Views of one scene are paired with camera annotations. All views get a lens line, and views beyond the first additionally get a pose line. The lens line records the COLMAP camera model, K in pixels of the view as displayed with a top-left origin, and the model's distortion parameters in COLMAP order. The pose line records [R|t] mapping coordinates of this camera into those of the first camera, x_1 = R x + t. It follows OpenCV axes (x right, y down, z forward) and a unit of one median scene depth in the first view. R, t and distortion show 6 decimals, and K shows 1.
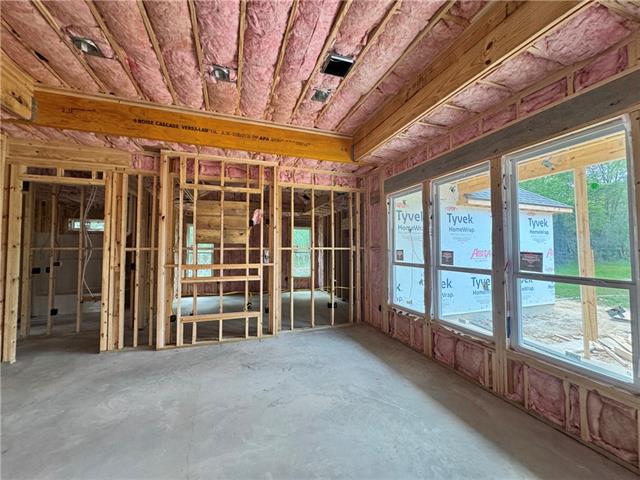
lens RADIAL K [[254.2, 0, 319.5], [0, 254.2, 239.4], [0, 0, 1]] dist [-0.000671, 0.000349]
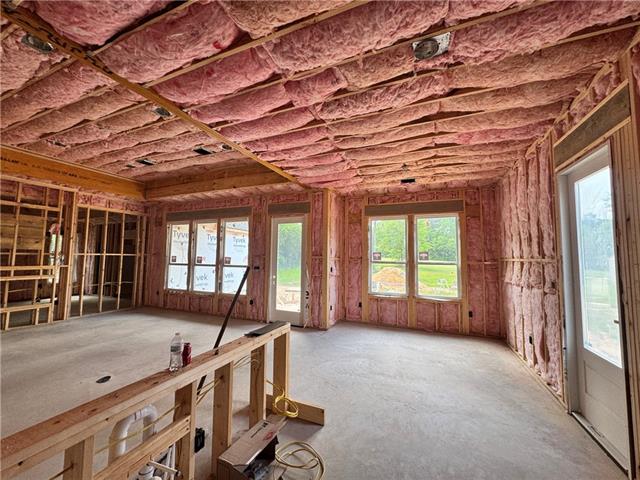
lens RADIAL K [[254.2, 0, 320.5], [0, 254.2, 239.0], [0, 0, 1]] dist [-0.000671, 0.000349]
pose [[0.672498, 0.059819, 0.737678, -0.302318], [-0.036812, 0.998198, -0.047386, -0.029276], [-0.739183, 0.004711, 0.673488, -0.919621]]
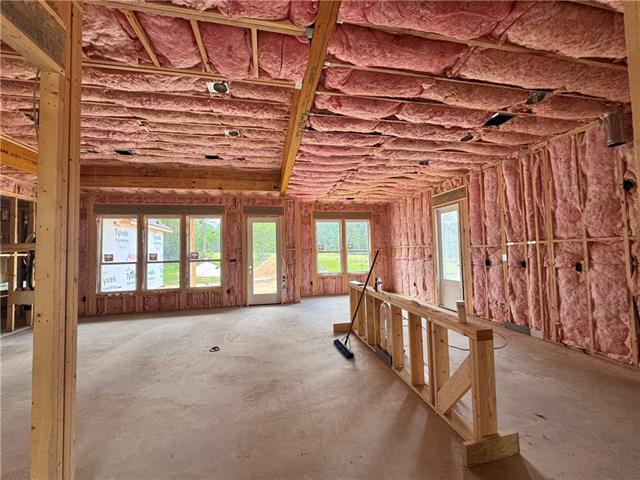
lens RADIAL K [[254.2, 0, 321.3], [0, 254.2, 239.0], [0, 0, 1]] dist [-0.000671, 0.000349]
pose [[0.131881, 0.042293, 0.990363, -1.050738], [-0.008183, 0.999102, -0.041576, 0.003544], [-0.991232, -0.002621, 0.132108, -0.447577]]
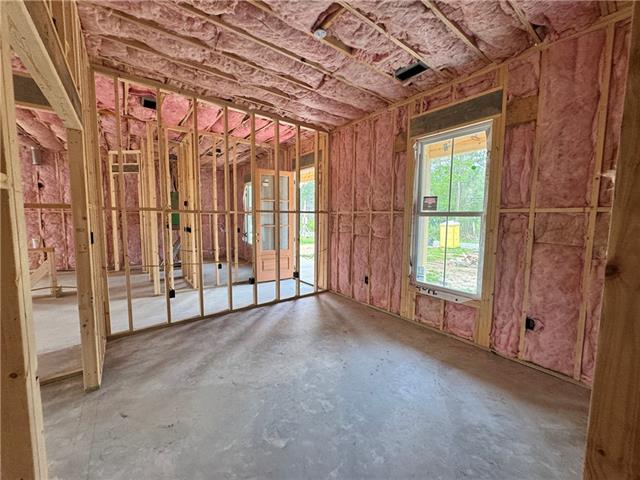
lens RADIAL K [[254.2, 0, 318.3], [0, 254.2, 239.1], [0, 0, 1]] dist [-0.000671, 0.000349]
pose [[-0.949657, 0.019302, -0.312696, -1.306429], [0.002903, 0.998600, 0.052824, 0.053096], [0.313278, 0.049257, -0.948383, 0.736601]]
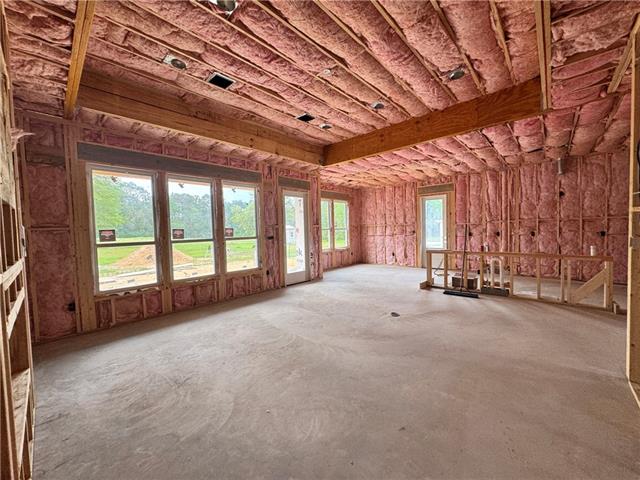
lens RADIAL K [[254.2, 0, 320.6], [0, 254.2, 238.6], [0, 0, 1]] dist [-0.000671, 0.000349]
pose [[-0.472458, -0.019036, 0.881148, -0.895083], [-0.002283, 0.999790, 0.020375, 0.055164], [-0.881350, 0.007614, -0.472402, 0.804284]]
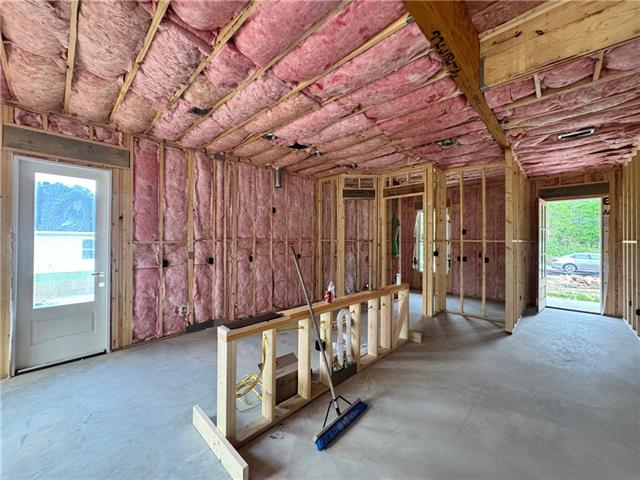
lens RADIAL K [[254.2, 0, 321.1], [0, 254.2, 239.8], [0, 0, 1]] dist [-0.000671, 0.000349]
pose [[-0.891053, -0.005523, -0.453867, 0.157661], [0.010756, 0.999388, -0.033279, 0.008543], [0.453773, -0.034535, -0.890448, 0.043677]]
